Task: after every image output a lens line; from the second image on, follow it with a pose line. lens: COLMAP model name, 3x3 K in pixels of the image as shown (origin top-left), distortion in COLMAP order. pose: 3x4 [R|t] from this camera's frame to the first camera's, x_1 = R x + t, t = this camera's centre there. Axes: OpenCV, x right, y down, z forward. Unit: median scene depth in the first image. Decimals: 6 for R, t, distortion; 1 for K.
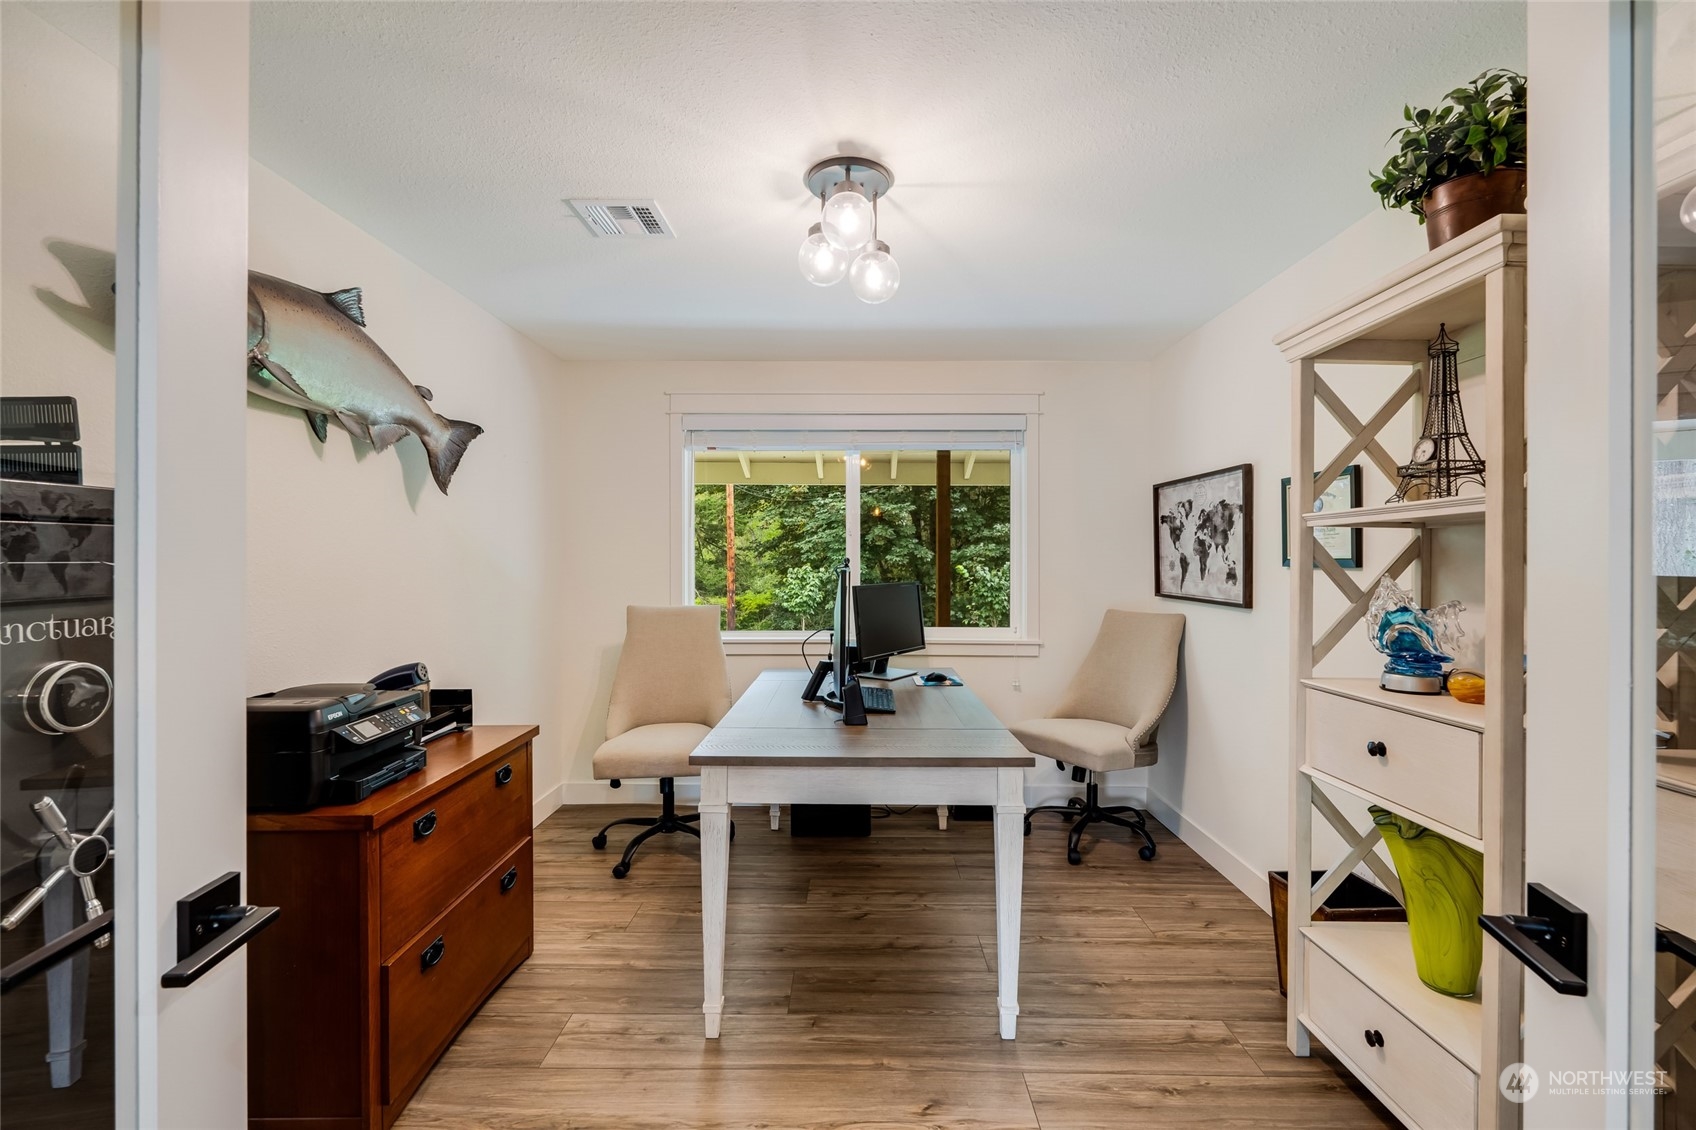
lens RADIAL K [[740.9, 0, 852.4], [0, 740.9, 556.7], [0, 0, 1]] dist [0.000019, -0.000401]
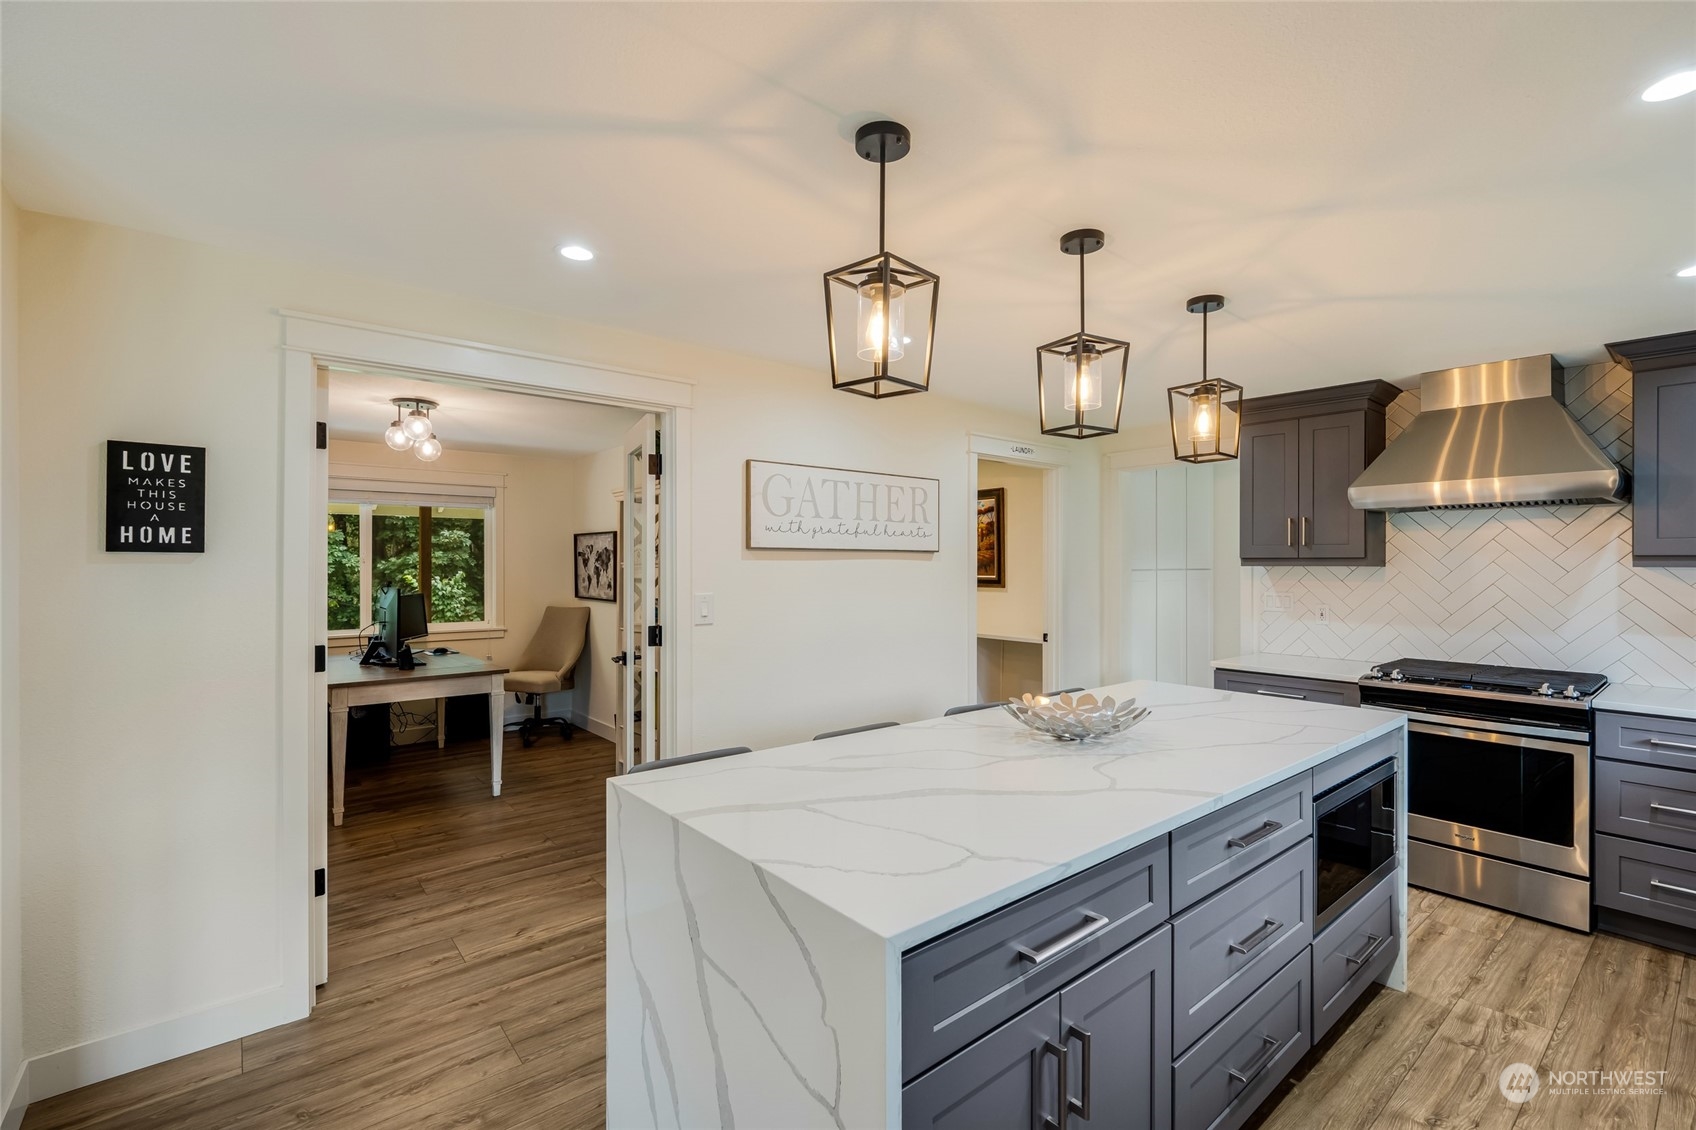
lens RADIAL K [[747.7, 0, 846.8], [0, 747.7, 561.7], [0, 0, 1]] dist [-0.002401, -0.000221]
pose [[0.767669, -0.002062, 0.640843, -0.299965], [0.001483, 0.999998, 0.001441, -0.043295], [-0.640845, -0.000156, 0.767671, -1.000867]]
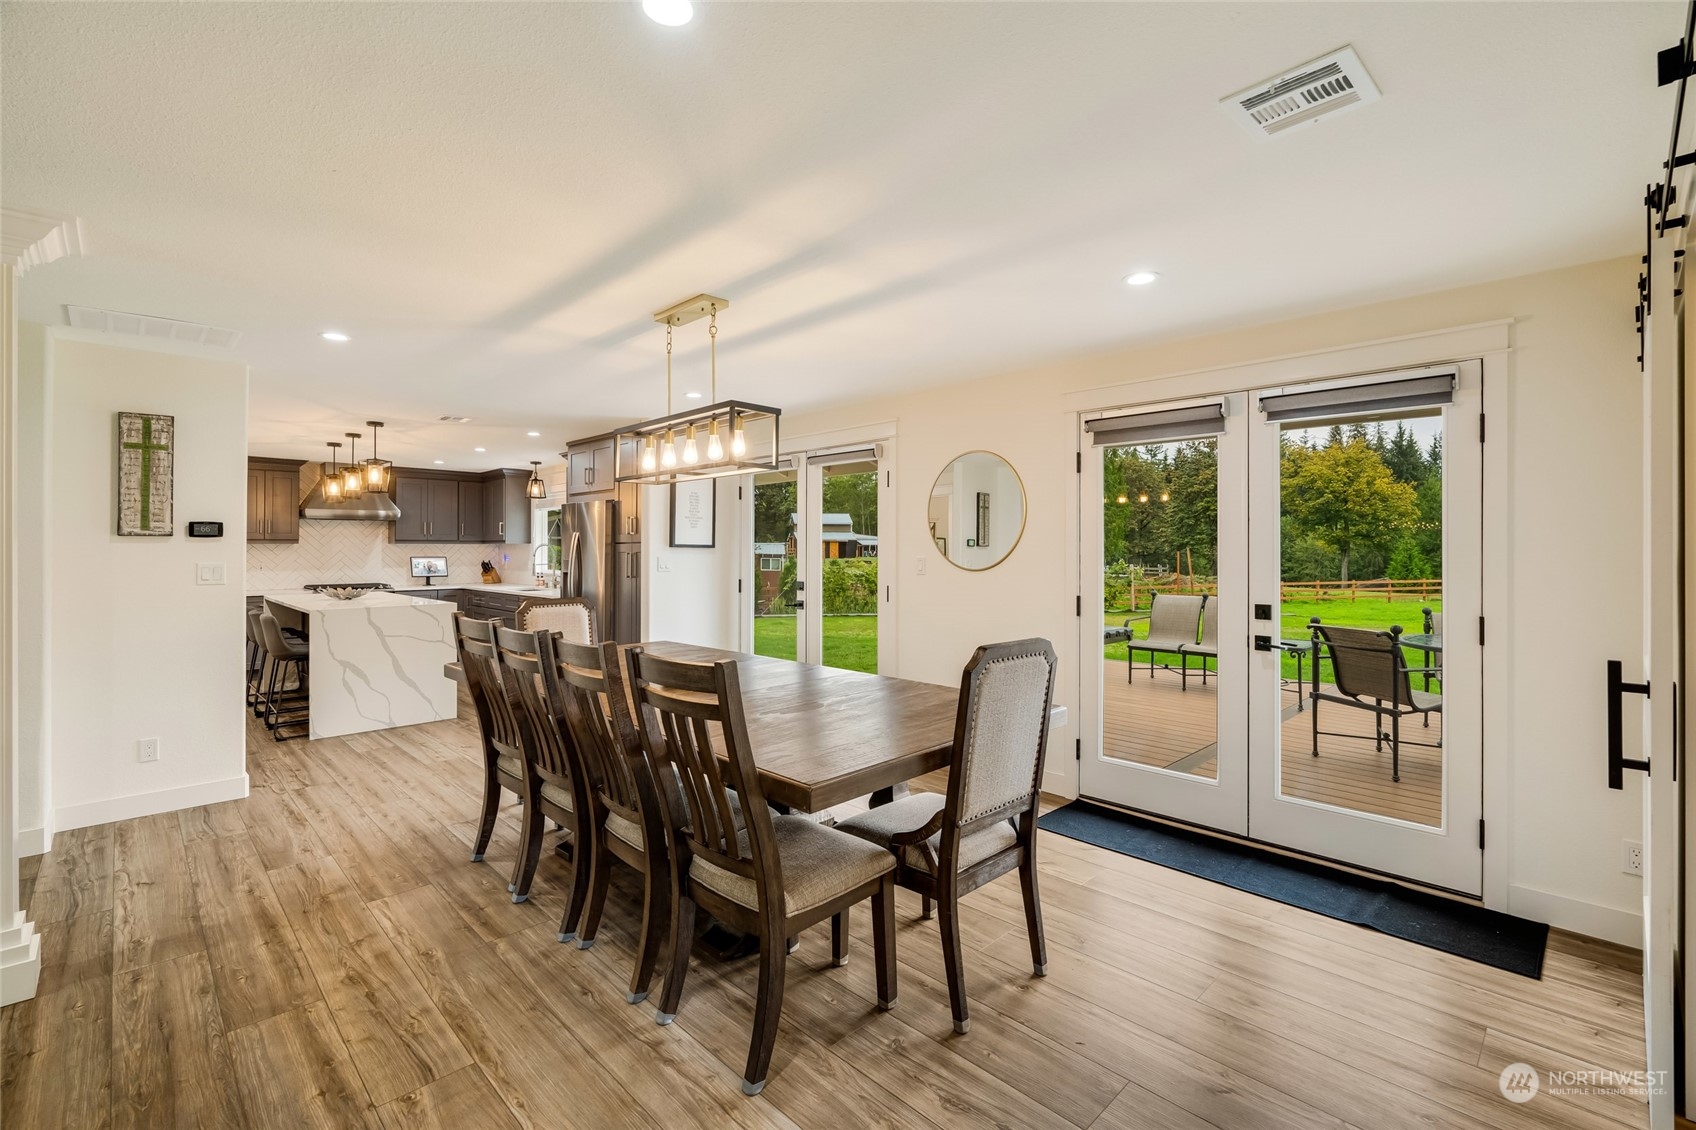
lens RADIAL K [[751.7, 0, 854.8], [0, 751.7, 547.8], [0, 0, 1]] dist [-0.002213, -0.000157]
pose [[-0.708114, -0.003109, 0.706091, -2.315800], [-0.003151, 0.999994, 0.001243, -0.026299], [-0.706091, -0.001345, -0.708120, -0.049973]]
